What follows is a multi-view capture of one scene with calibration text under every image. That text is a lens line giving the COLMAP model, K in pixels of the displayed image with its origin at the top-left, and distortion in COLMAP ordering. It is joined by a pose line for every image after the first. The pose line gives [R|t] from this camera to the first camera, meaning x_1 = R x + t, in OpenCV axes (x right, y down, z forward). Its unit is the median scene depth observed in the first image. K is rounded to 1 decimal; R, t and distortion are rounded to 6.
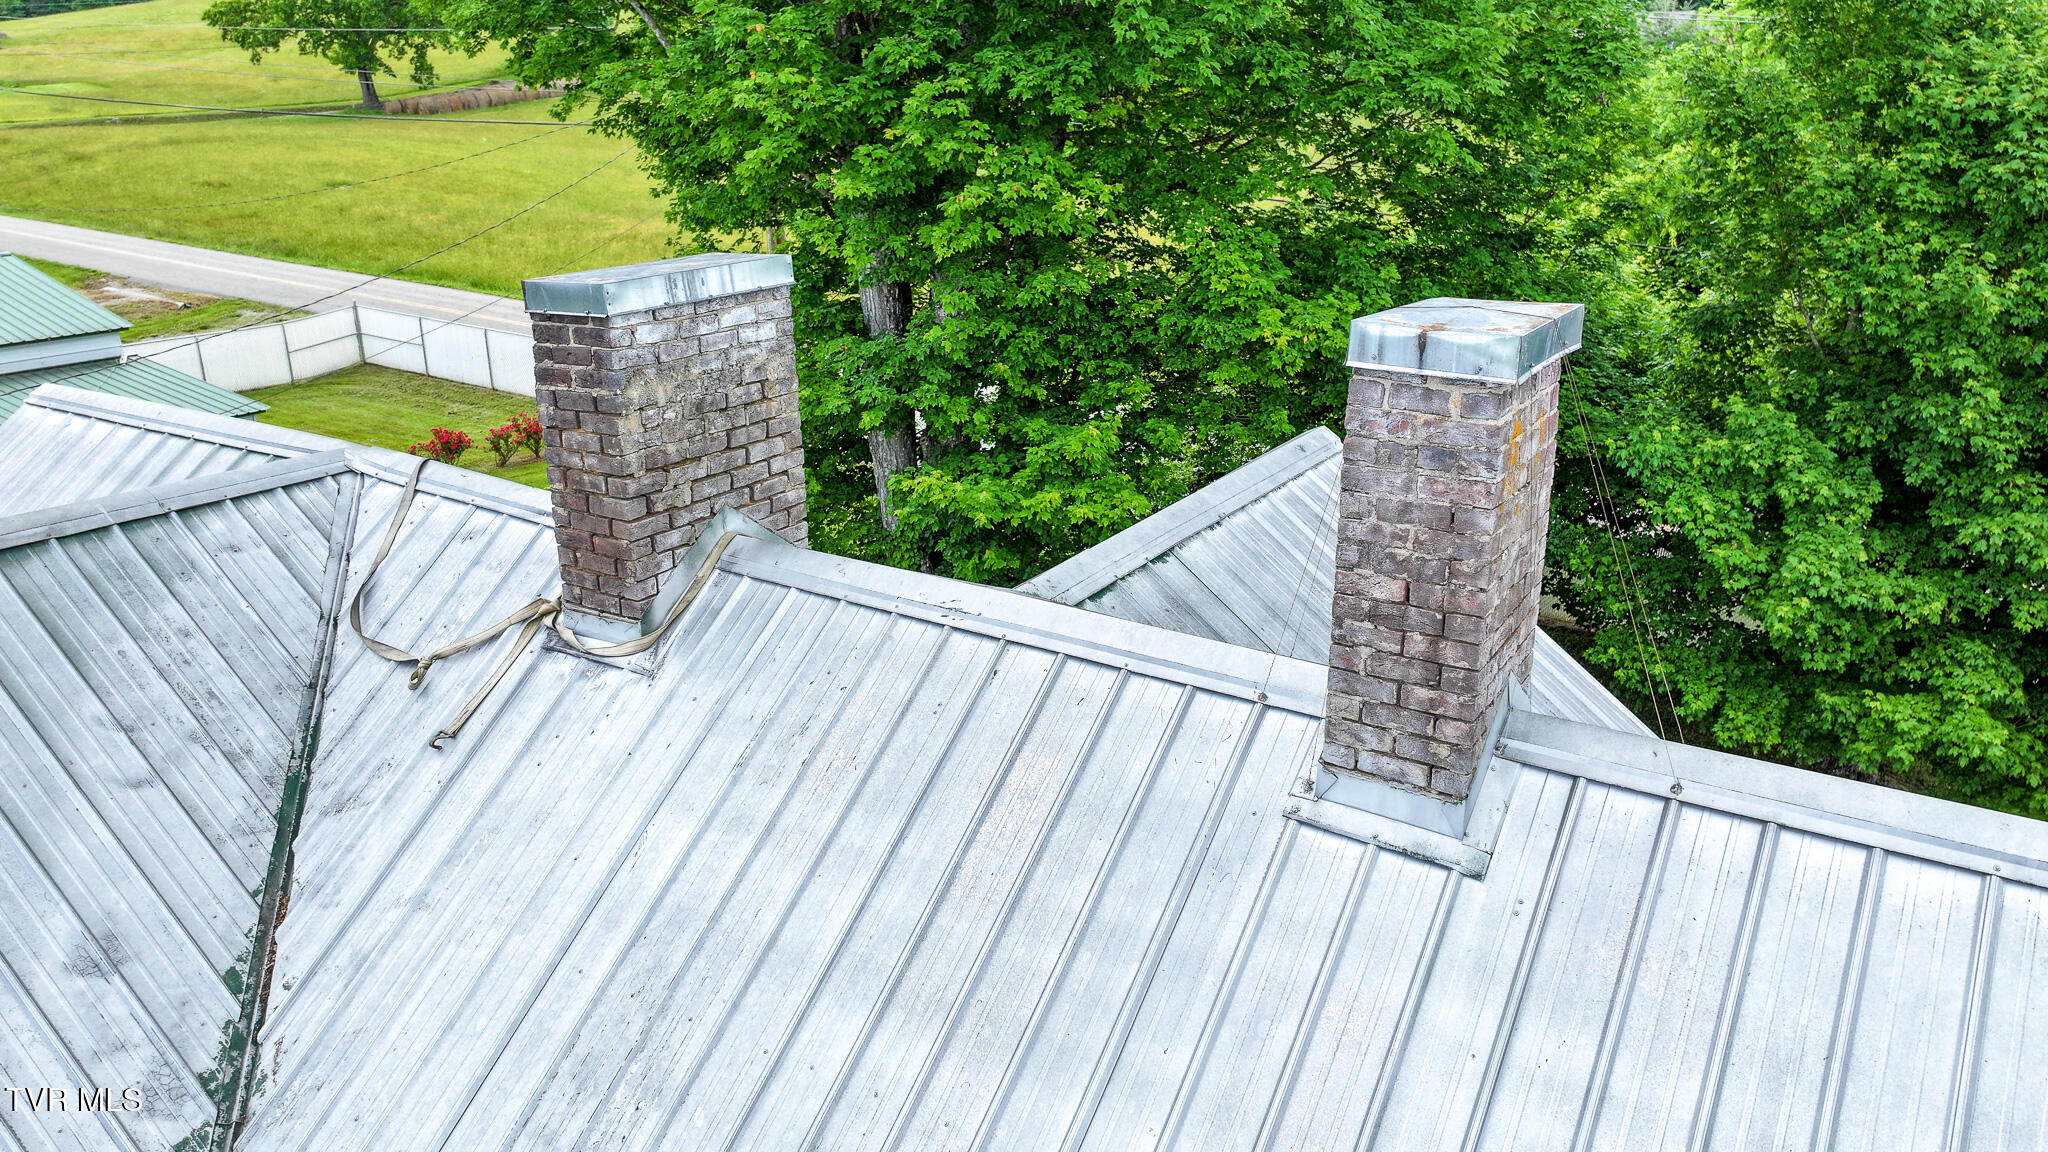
lens RADIAL K [[1428.4, 0, 1032.7], [0, 1428.4, 576.6], [0, 0, 1]] dist [0.005726, 0.002181]
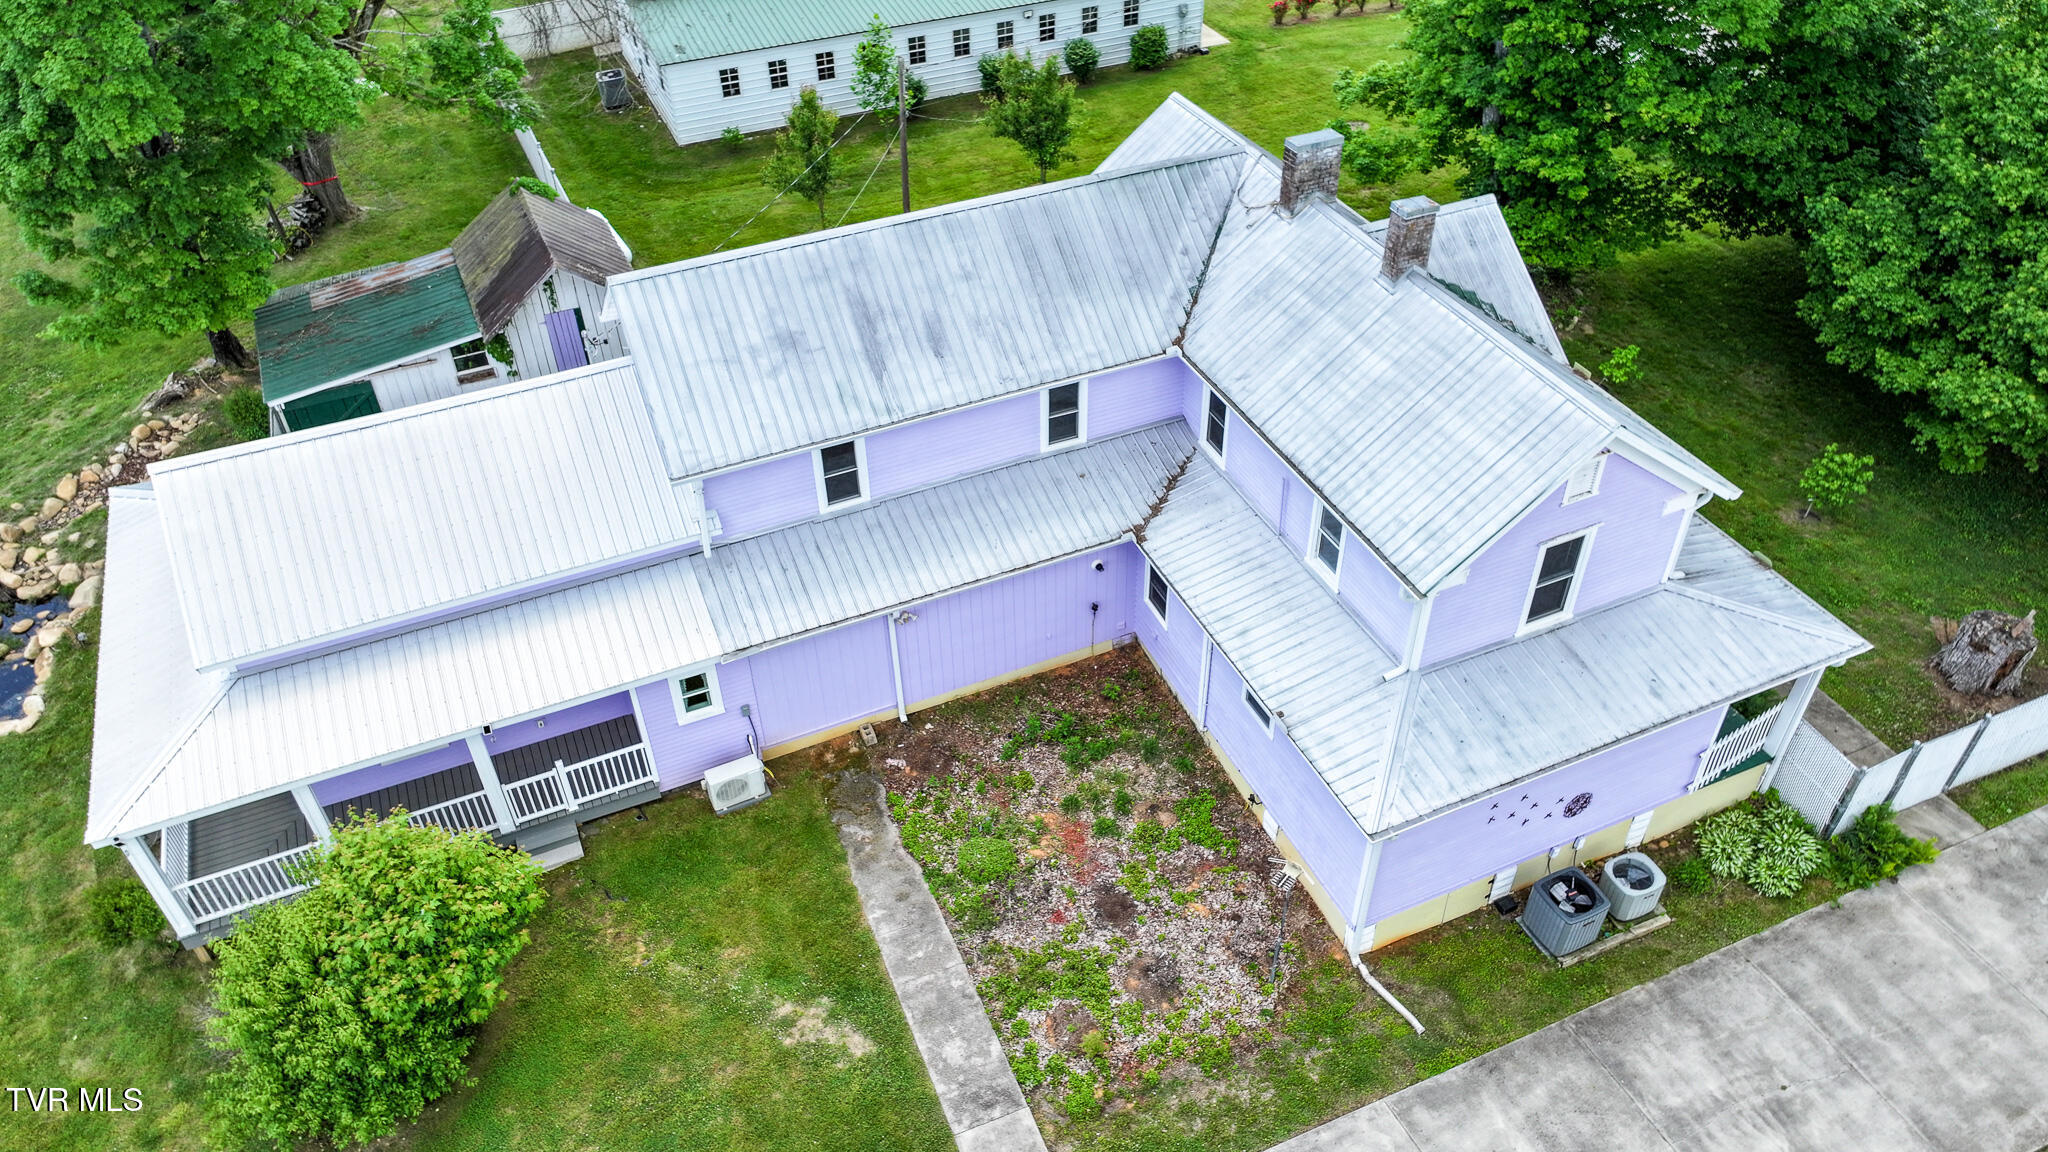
lens RADIAL K [[1428.4, 0, 1032.7], [0, 1428.4, 576.6], [0, 0, 1]] dist [0.005726, 0.002181]
pose [[0.829046, 0.354089, -0.432787, 1.463257], [-0.172074, 0.897957, 0.405048, -0.640846], [0.532047, -0.261332, 0.805377, -3.522408]]
